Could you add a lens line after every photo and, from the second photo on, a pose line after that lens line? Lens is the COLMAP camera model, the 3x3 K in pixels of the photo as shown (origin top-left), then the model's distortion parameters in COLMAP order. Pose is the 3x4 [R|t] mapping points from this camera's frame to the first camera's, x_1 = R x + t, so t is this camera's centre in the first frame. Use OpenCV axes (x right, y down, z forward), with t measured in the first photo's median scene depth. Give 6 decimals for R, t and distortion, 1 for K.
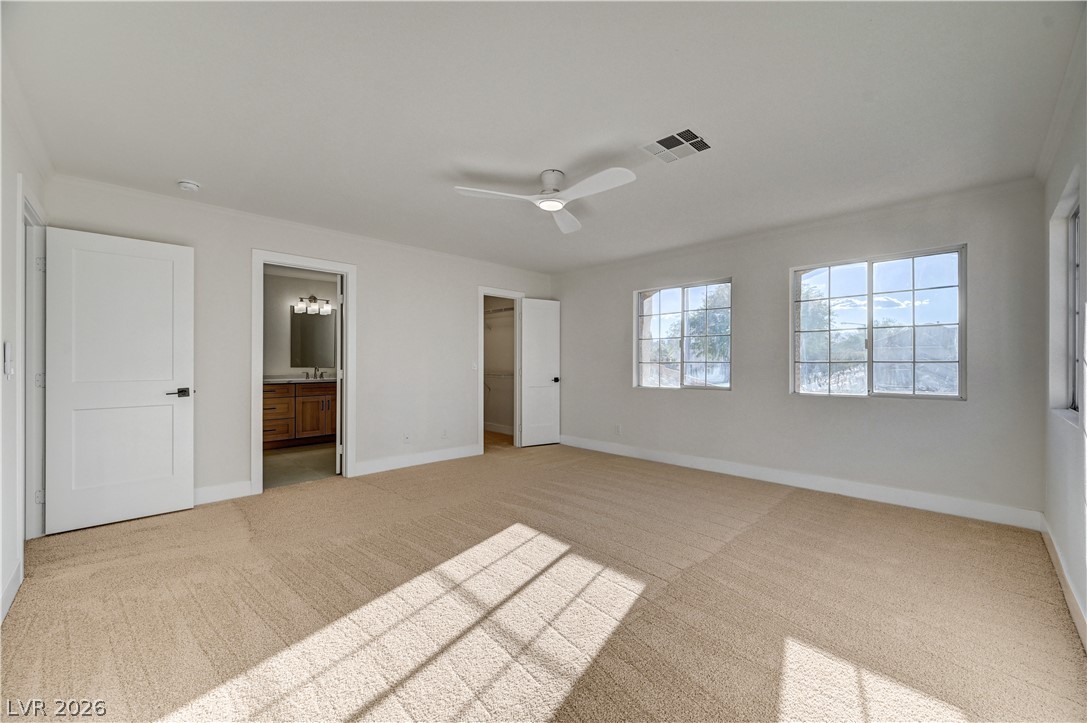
lens RADIAL K [[430.4, 0, 543.5], [0, 430.4, 365.3], [0, 0, 1]] dist [0.001659, 0.000170]
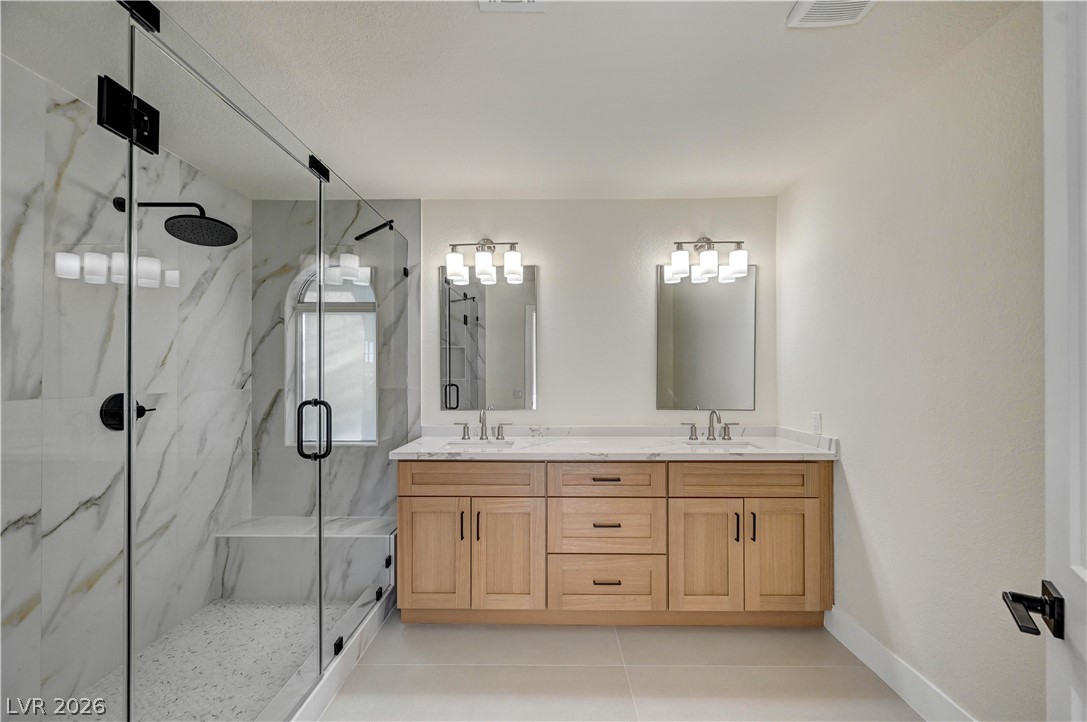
lens RADIAL K [[436.5, 0, 541.8], [0, 436.5, 366.1], [0, 0, 1]] dist [0.001288, 0.000002]
pose [[0.702217, -0.007118, -0.711927, -0.353961], [-0.001171, 0.999937, -0.011153, -0.032441], [0.711962, 0.008665, 0.702165, 0.607598]]
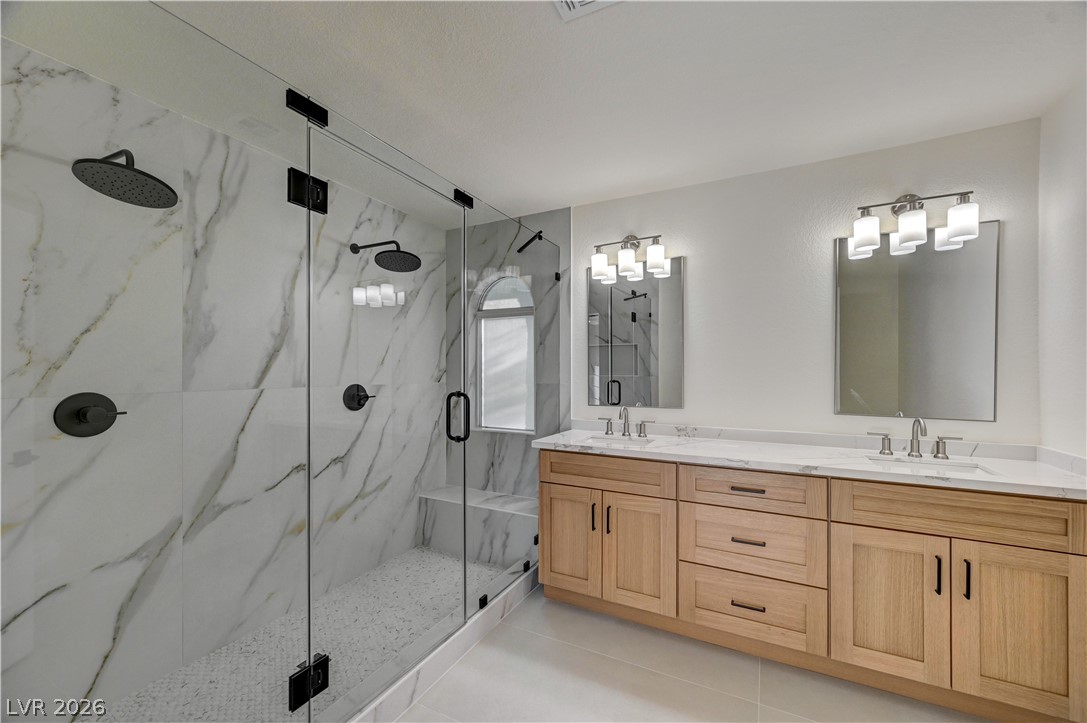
lens RADIAL K [[430.4, 0, 543.5], [0, 430.4, 365.3], [0, 0, 1]] dist [0.001659, 0.000170]
pose [[0.310191, -0.005140, -0.950660, -0.321492], [0.000013, 0.999985, -0.005402, -0.032463], [0.950674, 0.001664, 0.310187, 0.656833]]
